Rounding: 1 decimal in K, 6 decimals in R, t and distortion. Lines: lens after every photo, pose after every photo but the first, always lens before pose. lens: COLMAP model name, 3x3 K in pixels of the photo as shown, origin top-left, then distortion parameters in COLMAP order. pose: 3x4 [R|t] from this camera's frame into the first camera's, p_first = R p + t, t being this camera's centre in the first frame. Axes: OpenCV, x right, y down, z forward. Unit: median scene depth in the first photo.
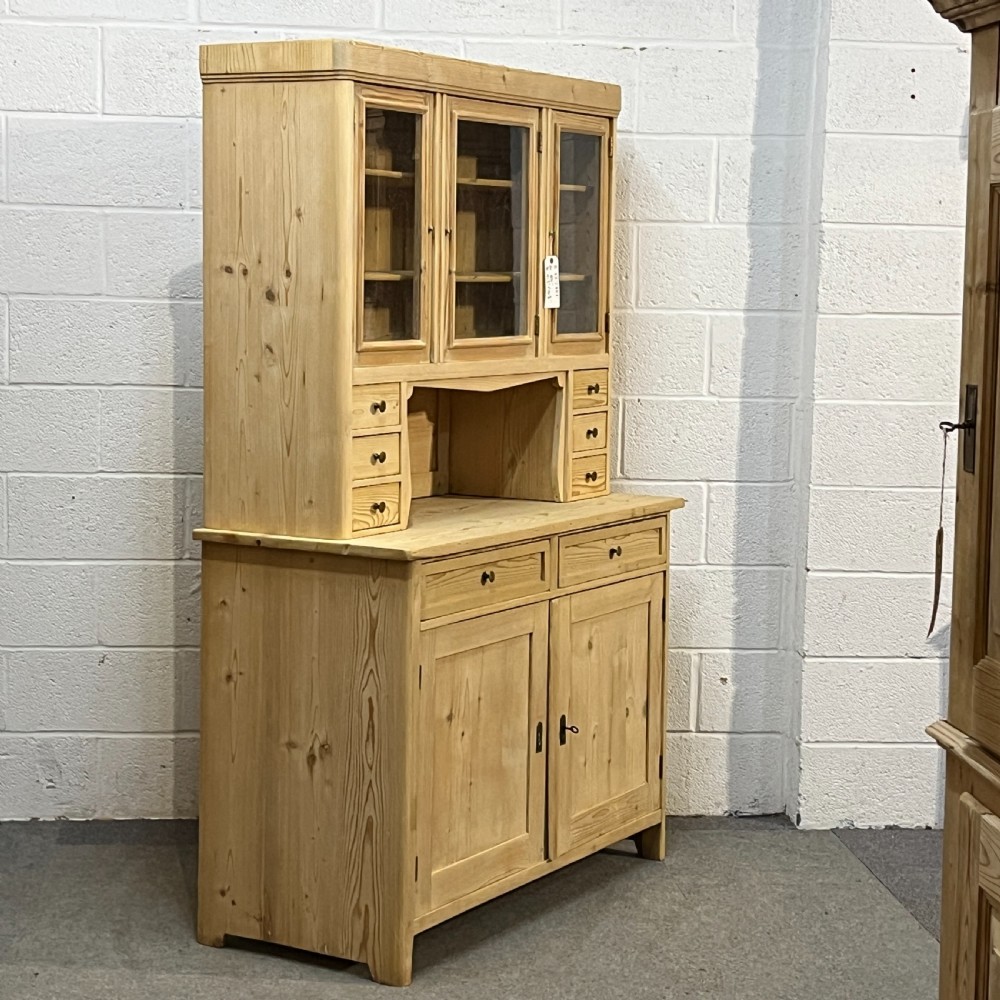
lens RADIAL K [[2225.1, 0, 490.5], [0, 2225.1, 516.7], [0, 0, 1]] dist [0.108874, 0.000000]
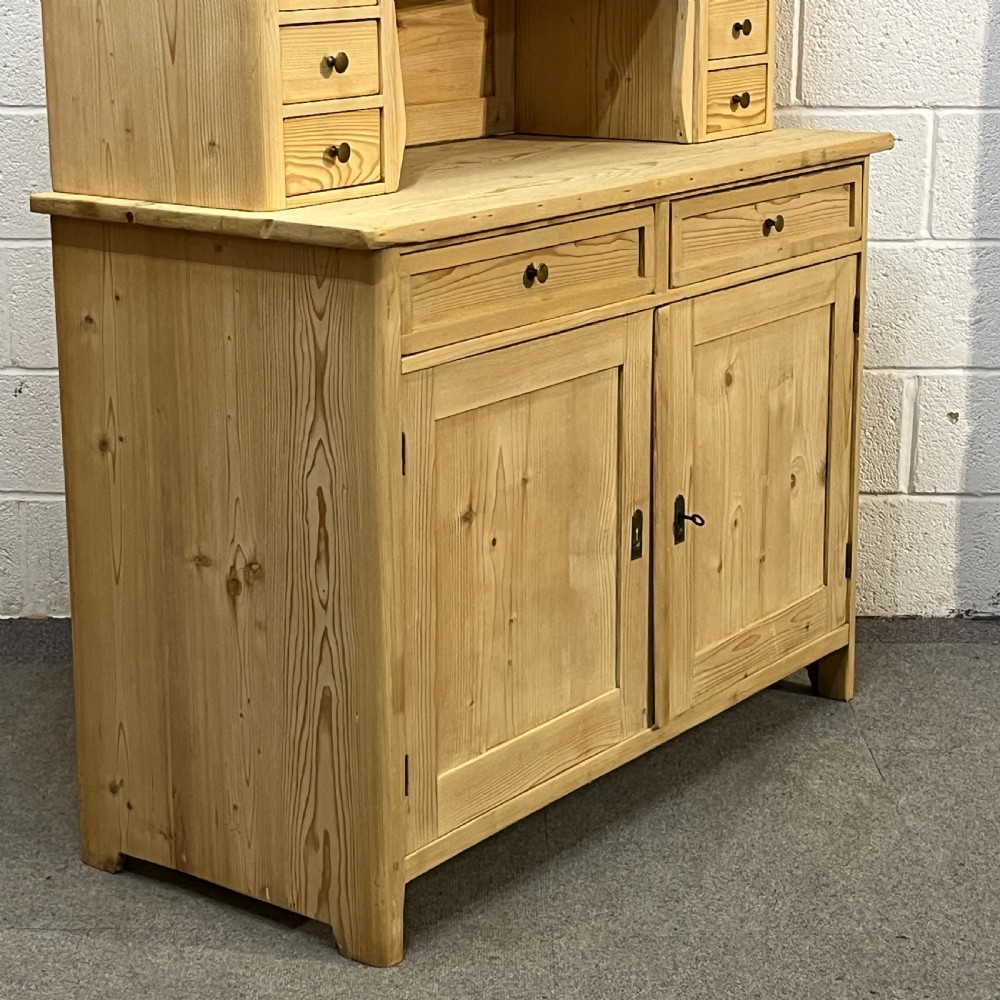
lens RADIAL K [[2225.1, 0, 473.1], [0, 2225.1, 485.4], [0, 0, 1]] dist [0.108874, 0.000000]
pose [[0.993781, 0.004469, -0.111263, 0.044079], [0.010922, 0.990464, 0.137338, 0.001798], [0.110816, -0.137699, 0.984255, 0.391931]]
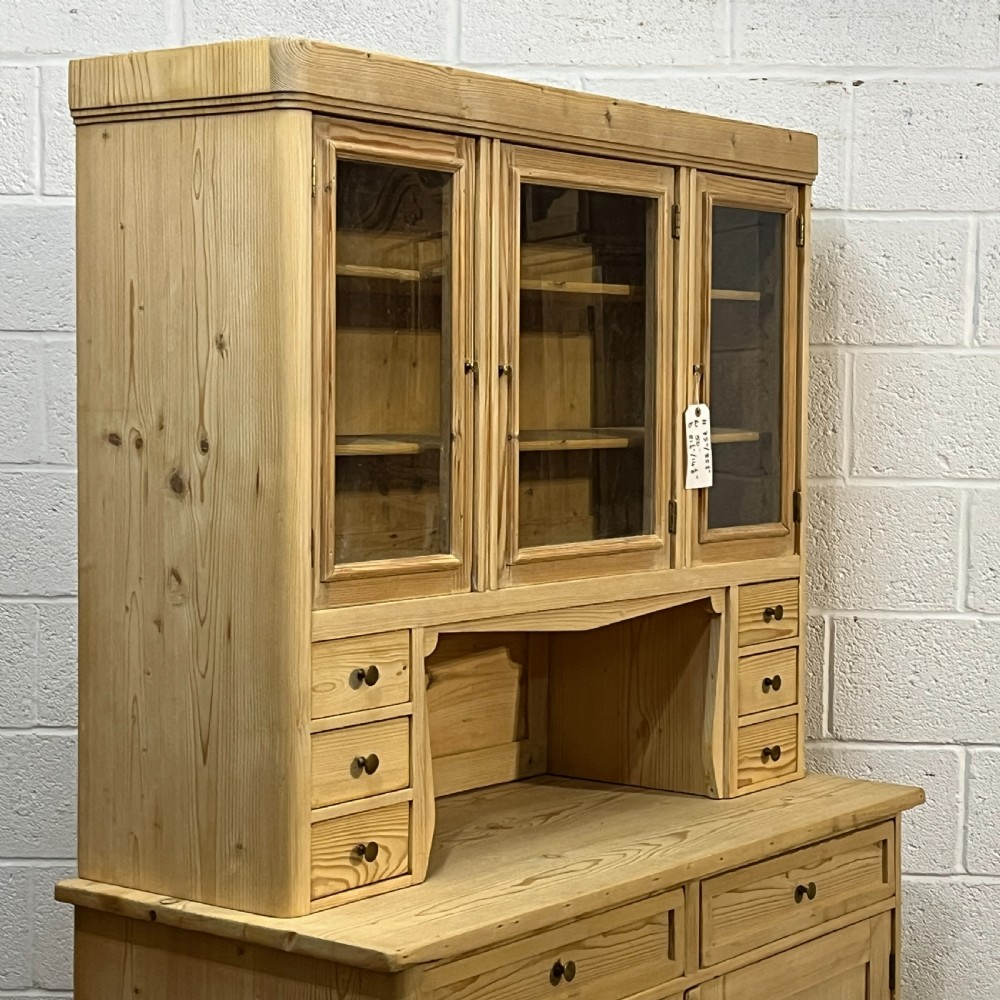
lens RADIAL K [[2225.1, 0, 514.5], [0, 2225.1, 494.3], [0, 0, 1]] dist [0.108874, 0.000000]
pose [[0.993551, -0.001049, -0.113385, 0.048070], [-0.005881, 0.998134, -0.060771, -0.055897], [0.113238, 0.061046, 0.991691, 0.394628]]
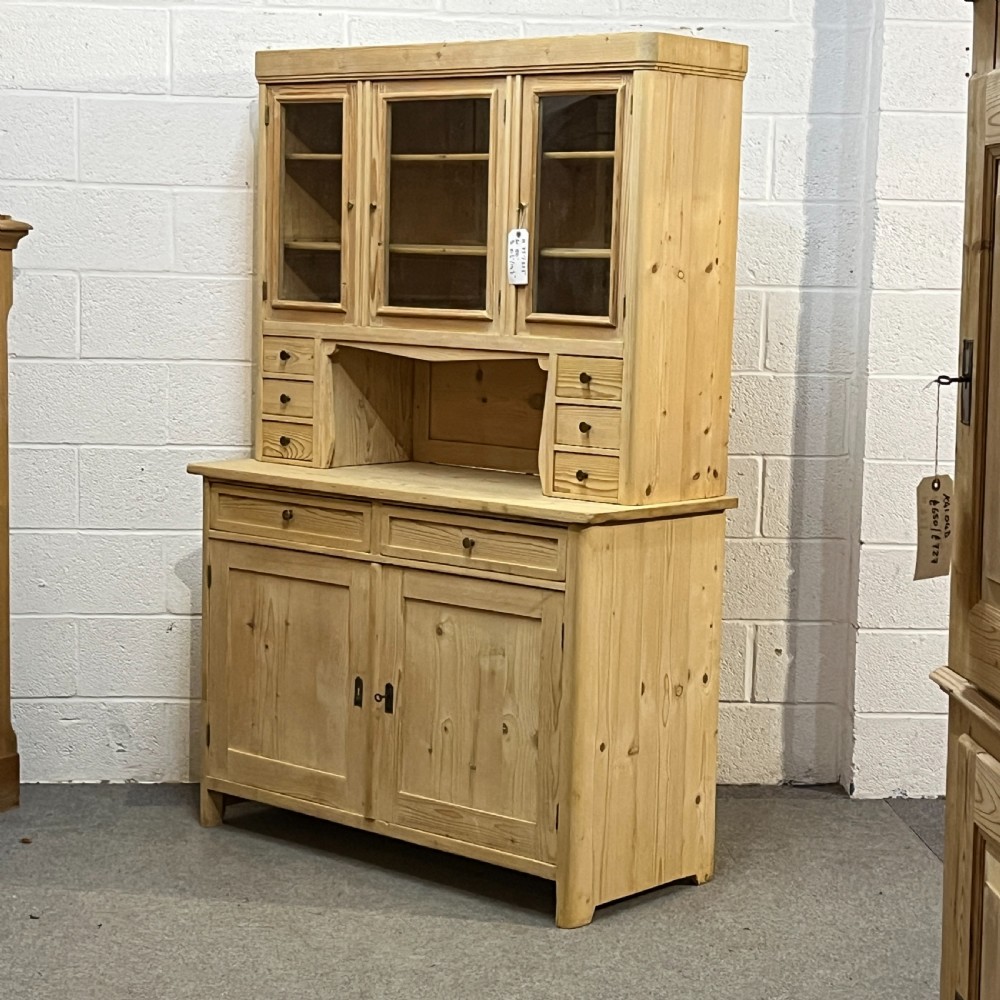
lens RADIAL K [[2225.1, 0, 502.5], [0, 2225.1, 525.3], [0, 0, 1]] dist [0.108874, 0.000000]
pose [[-0.175054, 0.103035, -0.979153, 0.999494], [-0.137921, 0.982136, 0.128007, -0.116940], [0.974851, 0.157454, -0.157716, 1.194618]]
